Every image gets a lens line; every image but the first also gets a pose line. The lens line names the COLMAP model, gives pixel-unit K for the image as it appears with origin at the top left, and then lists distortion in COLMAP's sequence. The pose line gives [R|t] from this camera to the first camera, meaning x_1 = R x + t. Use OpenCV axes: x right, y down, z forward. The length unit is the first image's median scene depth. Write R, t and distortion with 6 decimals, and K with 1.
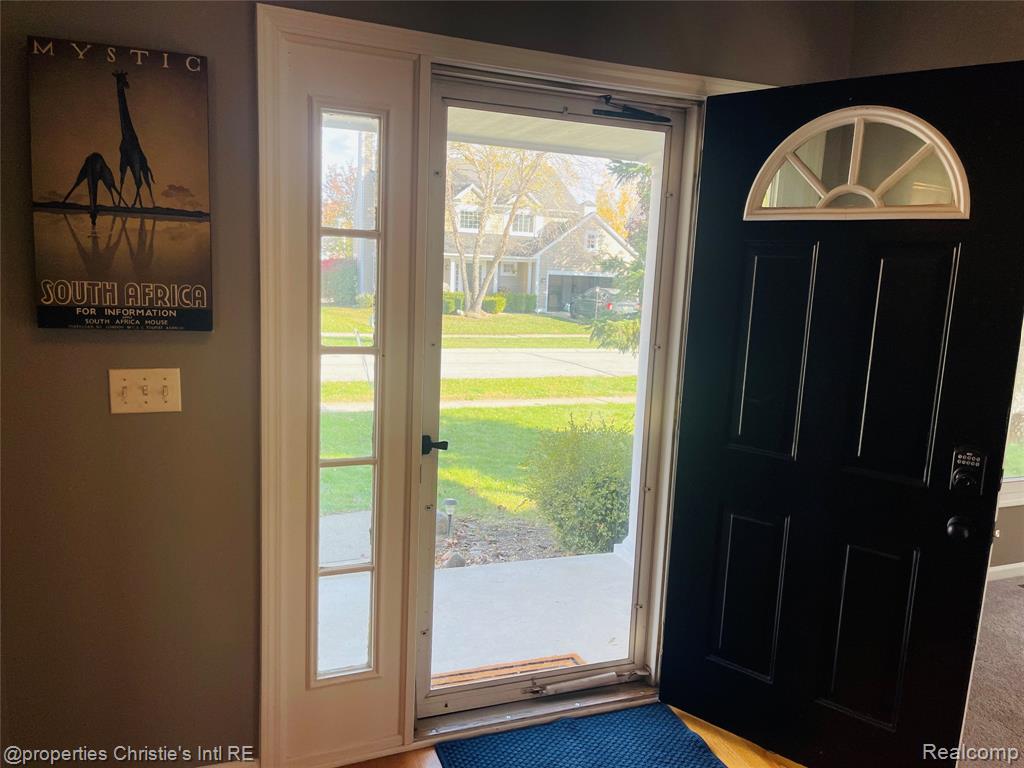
lens RADIAL K [[771.5, 0, 509.0], [0, 771.5, 386.9], [0, 0, 1]] dist [0.043755, -0.048111]
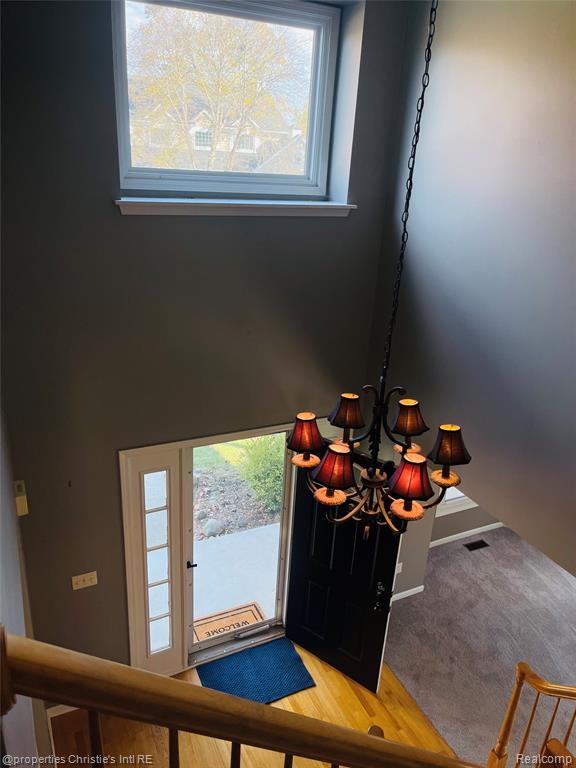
lens RADIAL K [[578.6, 0, 289.0], [0, 578.6, 382.4], [0, 0, 1]] dist [0.043755, -0.048111]
pose [[0.996399, -0.019595, 0.082488, 0.065629], [0.000102, 0.973203, 0.229948, -0.834031], [-0.084784, -0.229112, 0.969701, -0.643588]]
